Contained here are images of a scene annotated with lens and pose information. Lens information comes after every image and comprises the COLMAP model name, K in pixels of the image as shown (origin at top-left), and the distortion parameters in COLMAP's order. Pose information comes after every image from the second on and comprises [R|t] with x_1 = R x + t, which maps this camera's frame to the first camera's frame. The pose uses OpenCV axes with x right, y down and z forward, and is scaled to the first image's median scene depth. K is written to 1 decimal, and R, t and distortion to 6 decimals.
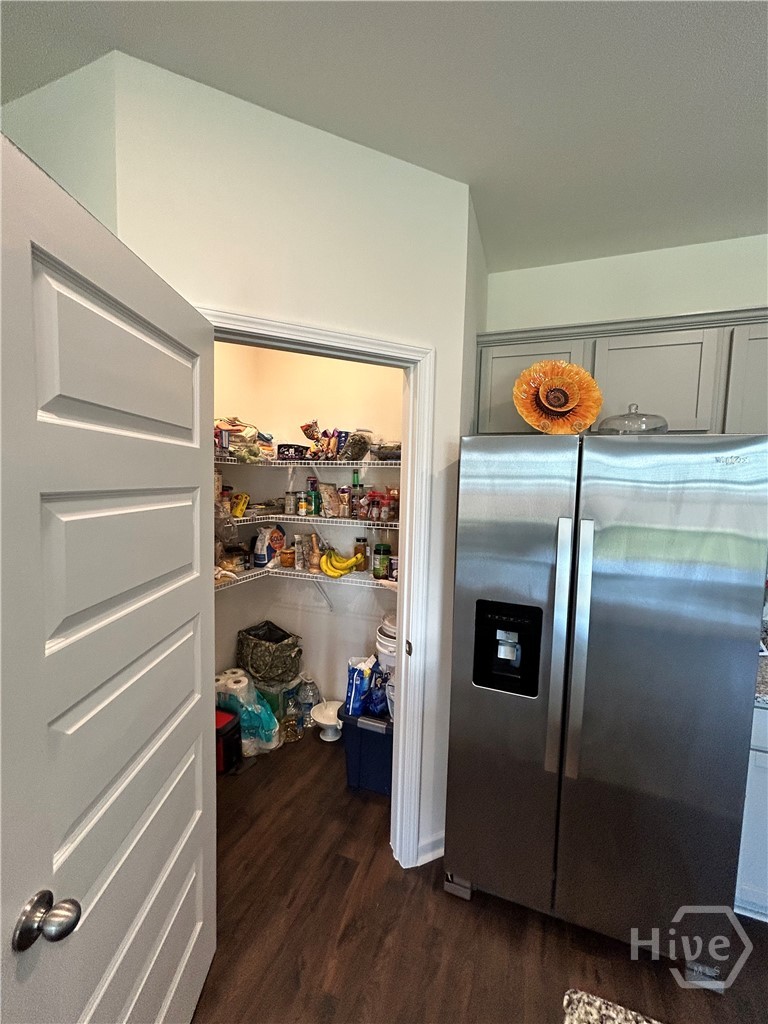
lens RADIAL K [[411.8, 0, 384.5], [0, 411.8, 509.8], [0, 0, 1]] dist [-0.001732, -0.000281]
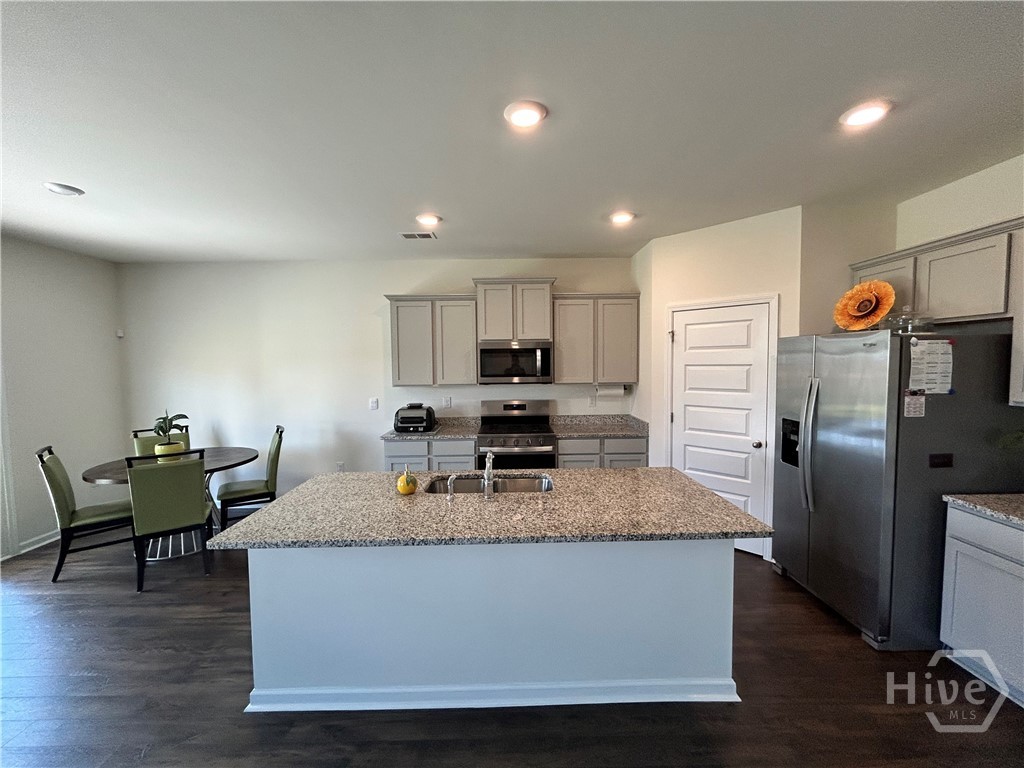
lens RADIAL K [[413.7, 0, 514.5], [0, 413.7, 380.9], [0, 0, 1]] dist [-0.000504, -0.000113]
pose [[0.364607, 0.015432, -0.931034, 1.561496], [-0.049599, 0.998765, -0.002868, 0.102451], [0.929840, 0.047224, 0.364922, -0.923499]]
